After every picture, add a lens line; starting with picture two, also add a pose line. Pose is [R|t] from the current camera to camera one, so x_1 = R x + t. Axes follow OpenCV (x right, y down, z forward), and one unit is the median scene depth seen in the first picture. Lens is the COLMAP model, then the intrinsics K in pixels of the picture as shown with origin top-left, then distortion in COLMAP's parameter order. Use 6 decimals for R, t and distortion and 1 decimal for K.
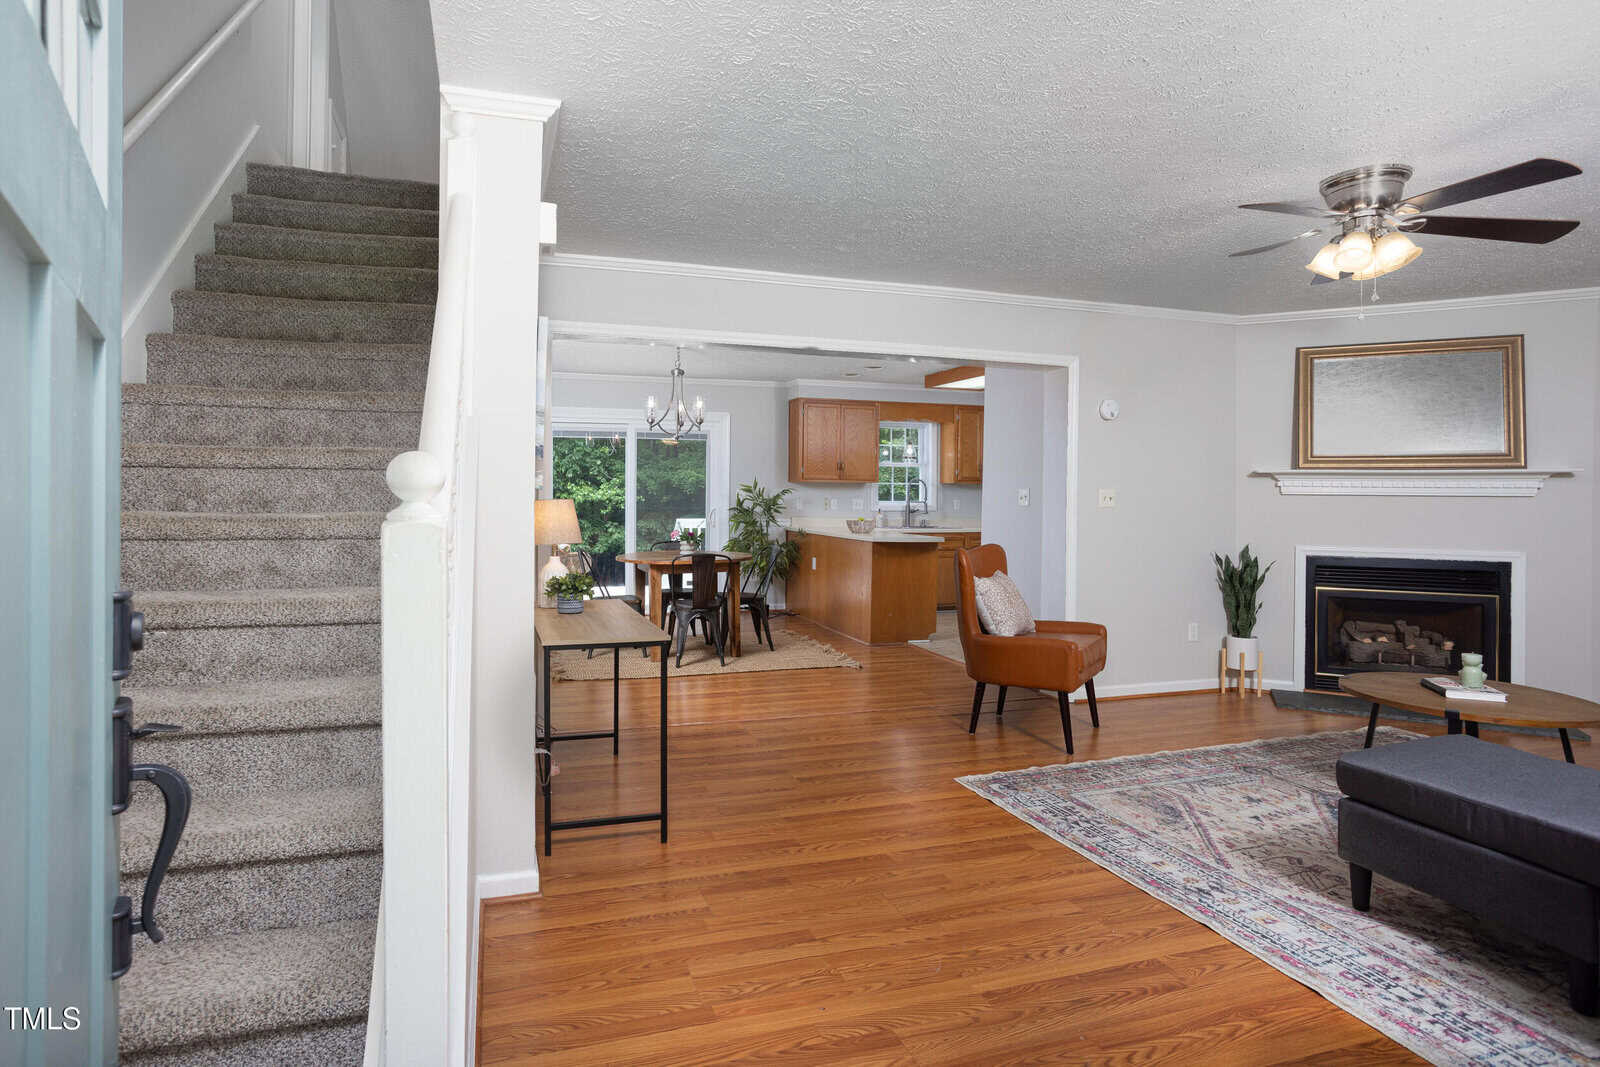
lens RADIAL K [[799.8, 0, 794.7], [0, 799.8, 511.2], [0, 0, 1]] dist [-0.040291, 0.026247]
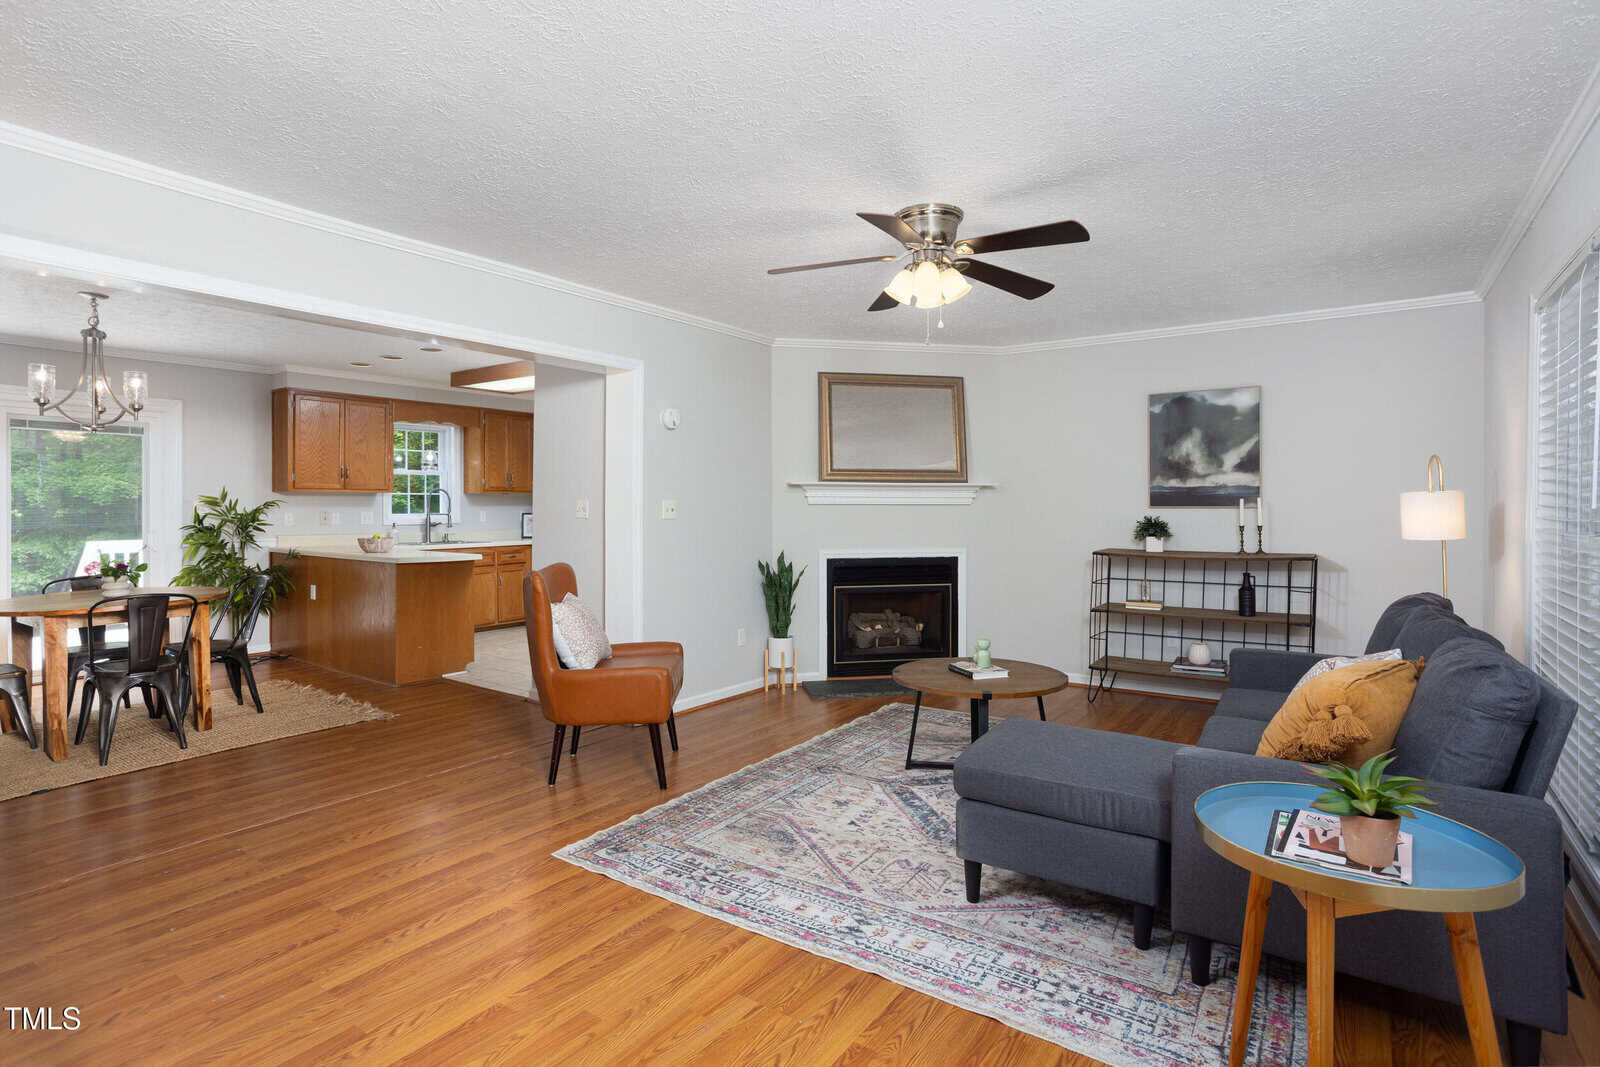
lens RADIAL K [[799.8, 0, 794.7], [0, 799.8, 511.2], [0, 0, 1]] dist [-0.040291, 0.026247]
pose [[0.830860, -0.010858, 0.556375, -0.035346], [0.017887, 0.999814, -0.007199, -0.006479], [-0.556193, 0.015933, 0.830900, 0.144504]]
